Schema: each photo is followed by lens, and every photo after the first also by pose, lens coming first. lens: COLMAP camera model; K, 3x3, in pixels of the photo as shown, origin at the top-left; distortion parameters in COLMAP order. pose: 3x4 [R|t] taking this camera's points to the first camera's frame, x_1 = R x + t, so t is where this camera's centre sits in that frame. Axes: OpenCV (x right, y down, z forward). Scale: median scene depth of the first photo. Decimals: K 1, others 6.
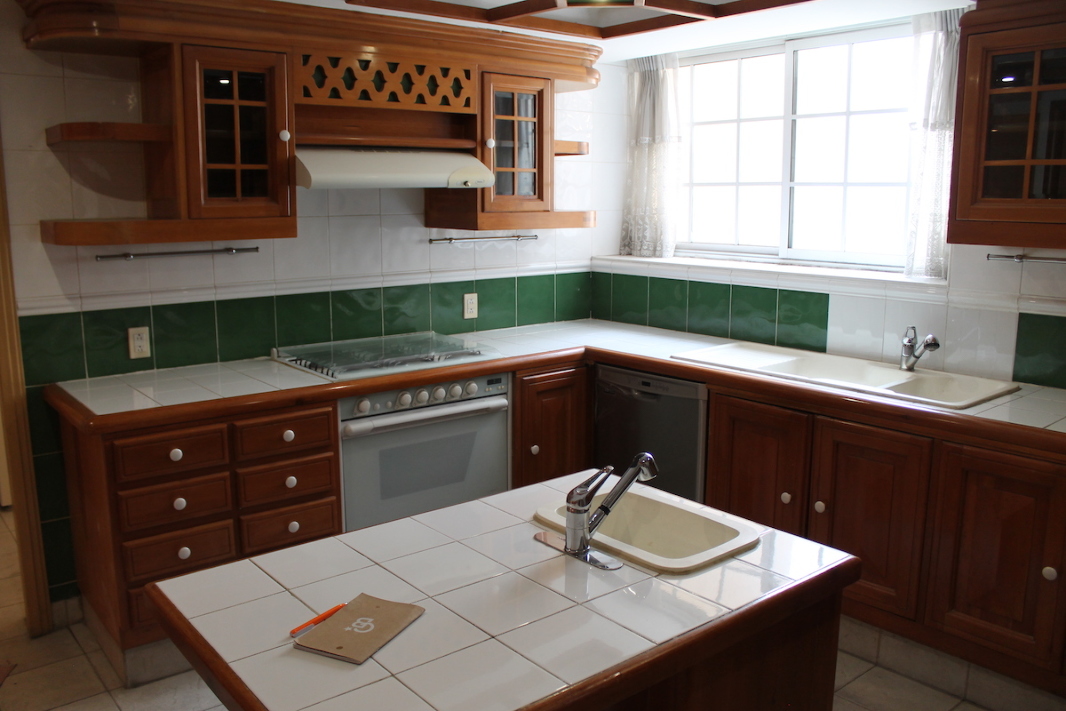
lens RADIAL K [[896.7, 0, 520.5], [0, 896.7, 360.1], [0, 0, 1]] dist [-0.170036, 0.152690]
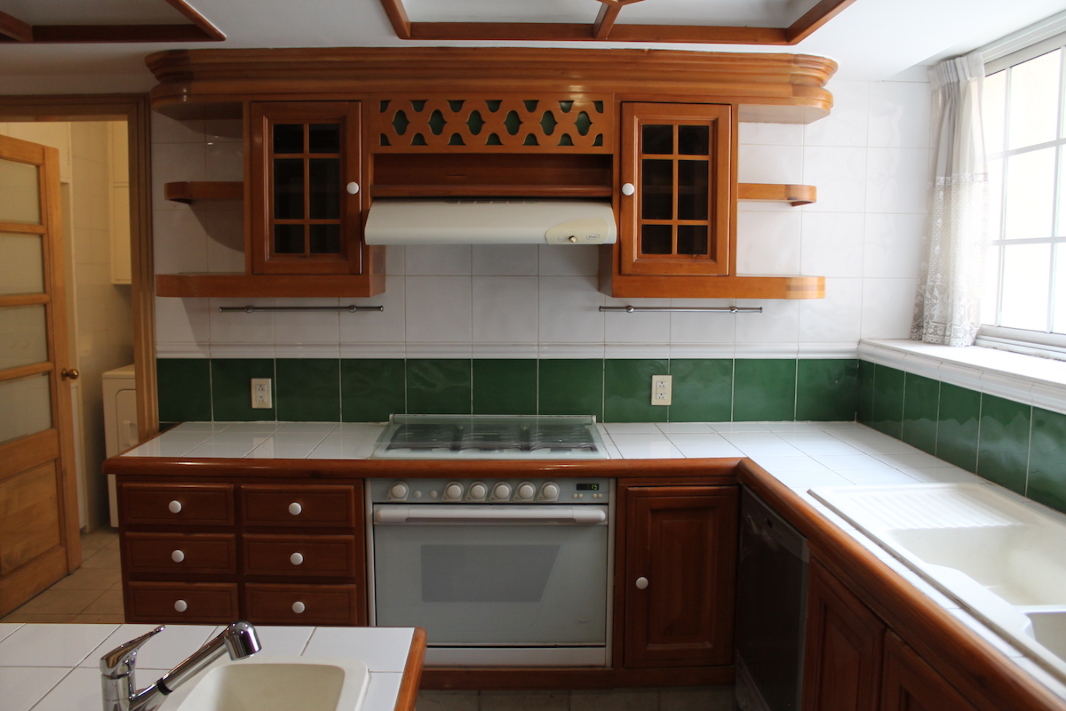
lens RADIAL K [[896.7, 0, 520.5], [0, 896.7, 360.1], [0, 0, 1]] dist [-0.170036, 0.152690]
pose [[0.788179, 0.072162, -0.611201, 0.430331], [-0.114886, 0.992897, -0.030925, -0.060898], [0.604628, 0.094593, 0.790871, 0.354240]]
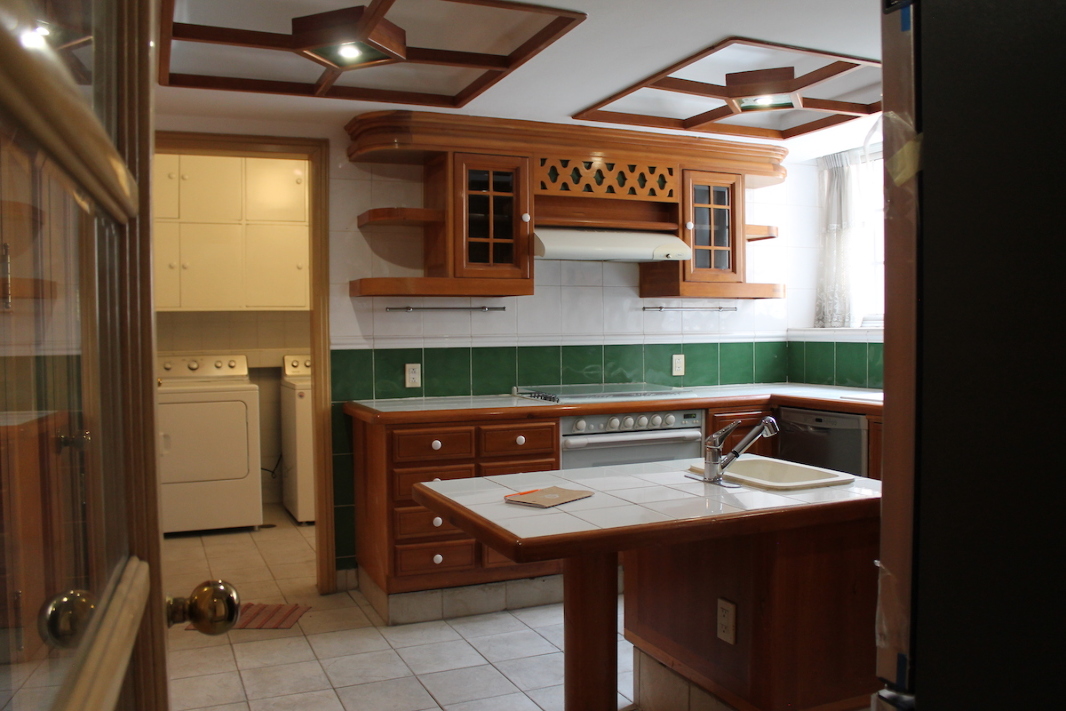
lens RADIAL K [[896.7, 0, 520.5], [0, 896.7, 360.1], [0, 0, 1]] dist [-0.170036, 0.152690]
pose [[0.960646, 0.001996, -0.277770, 0.092248], [-0.041583, 0.989739, -0.136700, 0.133058], [0.274647, 0.142871, 0.950872, -0.238817]]
